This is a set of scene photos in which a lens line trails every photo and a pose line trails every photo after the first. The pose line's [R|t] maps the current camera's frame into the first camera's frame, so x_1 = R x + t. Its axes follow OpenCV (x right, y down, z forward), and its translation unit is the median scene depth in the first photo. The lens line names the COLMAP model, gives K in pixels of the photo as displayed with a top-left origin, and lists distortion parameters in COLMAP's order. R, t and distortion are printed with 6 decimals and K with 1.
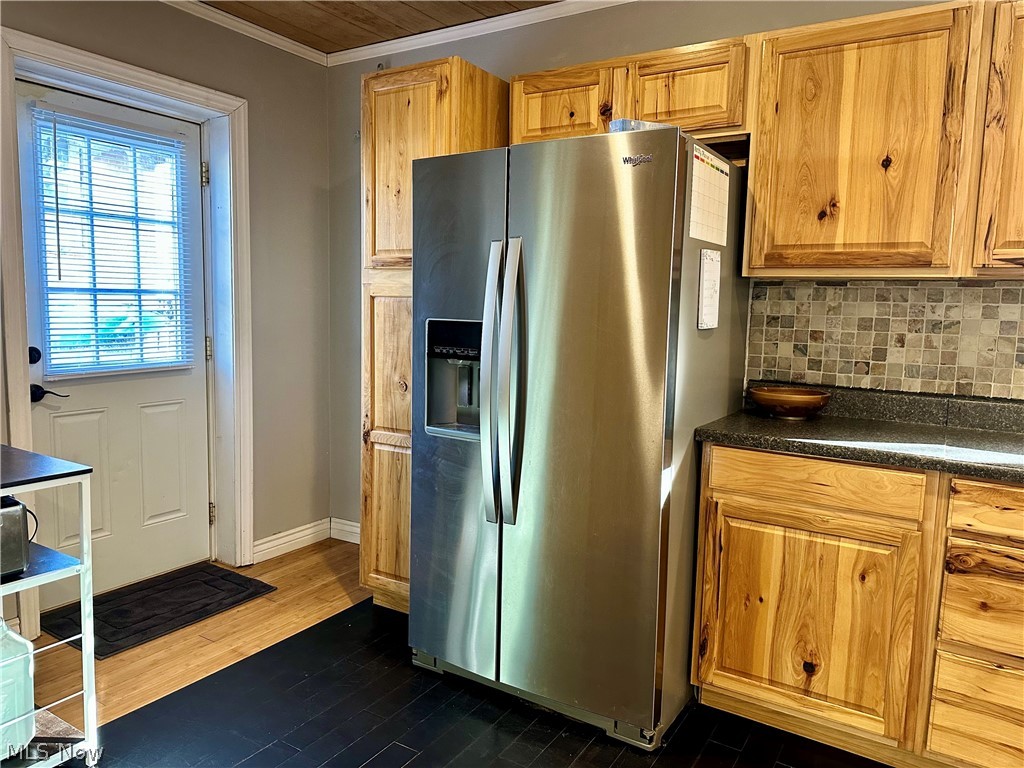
lens RADIAL K [[730.3, 0, 508.7], [0, 730.3, 375.8], [0, 0, 1]] dist [0.079814, -0.102932]
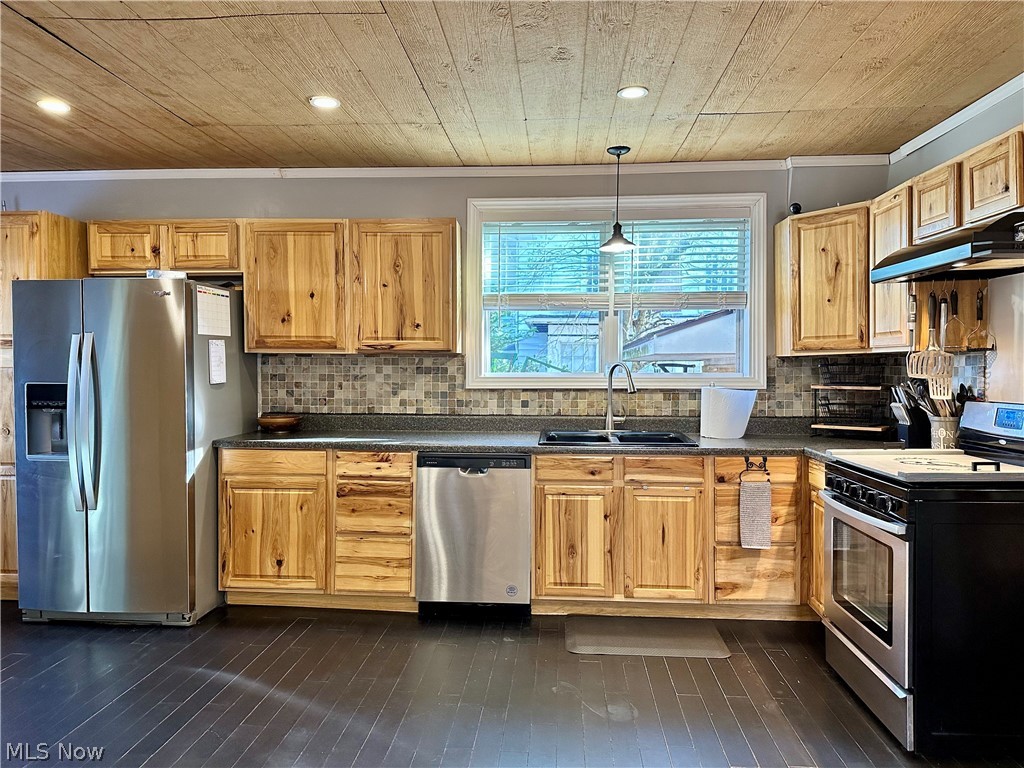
lens RADIAL K [[707.3, 0, 514.3], [0, 707.3, 381.7], [0, 0, 1]] dist [0.055279, -0.073249]
pose [[0.881138, -0.034470, 0.471601, 0.083145], [0.062141, 0.997131, -0.043222, 0.046451], [-0.468759, 0.067390, 0.880752, -0.784377]]
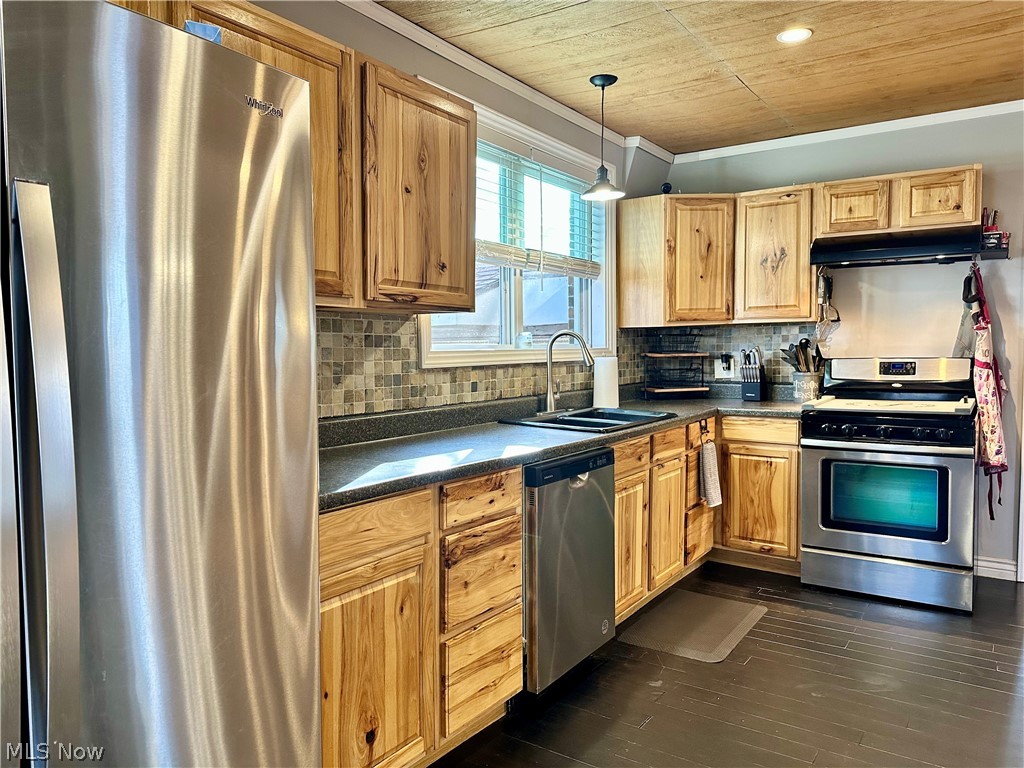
lens RADIAL K [[714.0, 0, 529.4], [0, 714.0, 385.1], [0, 0, 1]] dist [0.142174, -0.225874]
pose [[0.031618, -0.077754, 0.996471, -0.379982], [0.101373, 0.992078, 0.074195, -0.065277], [-0.994346, 0.098669, 0.039249, 0.637319]]
